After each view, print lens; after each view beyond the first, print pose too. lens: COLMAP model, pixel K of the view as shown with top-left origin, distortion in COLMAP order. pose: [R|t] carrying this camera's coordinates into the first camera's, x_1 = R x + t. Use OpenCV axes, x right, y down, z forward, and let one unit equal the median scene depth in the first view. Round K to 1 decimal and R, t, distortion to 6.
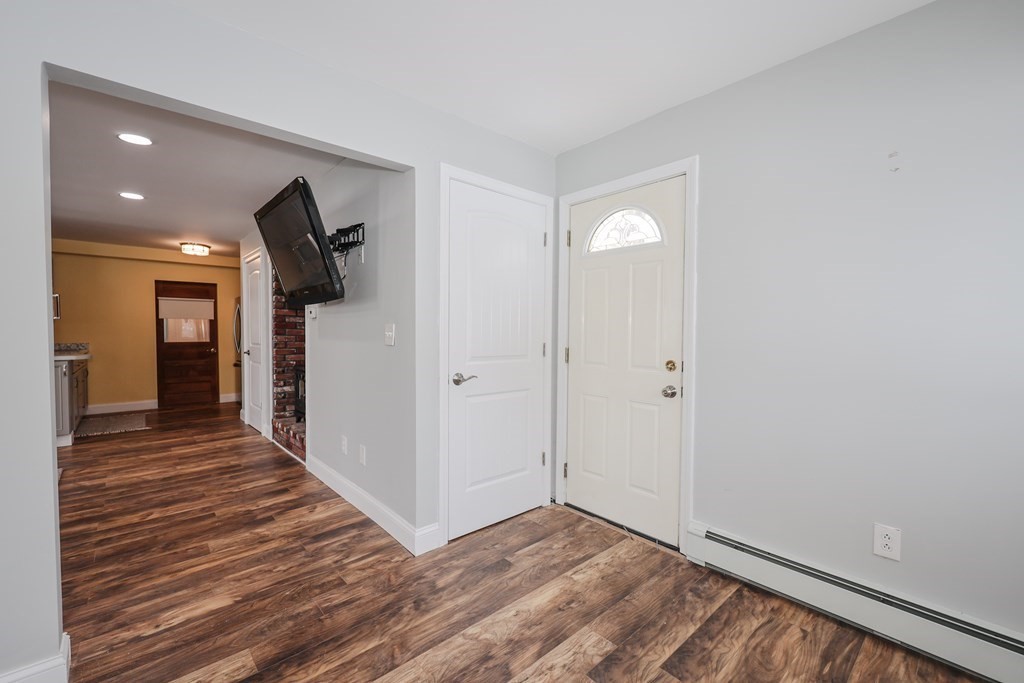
lens RADIAL K [[416.1, 0, 513.2], [0, 416.1, 345.9], [0, 0, 1]] dist [0.000392, 0.000518]
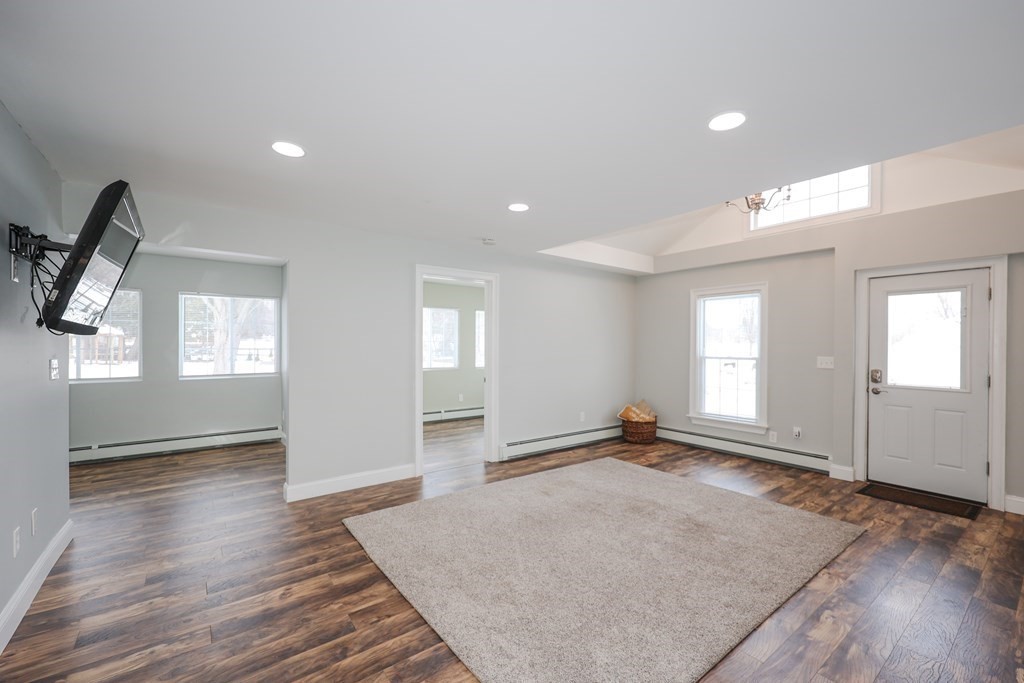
lens RADIAL K [[416.1, 0, 513.2], [0, 416.1, 345.9], [0, 0, 1]] dist [0.000392, 0.000518]
pose [[-0.996196, -0.003933, 0.087052, -1.483707], [-0.000217, 0.999090, 0.042656, -0.122507], [-0.087141, 0.042474, -0.995290, 1.867082]]
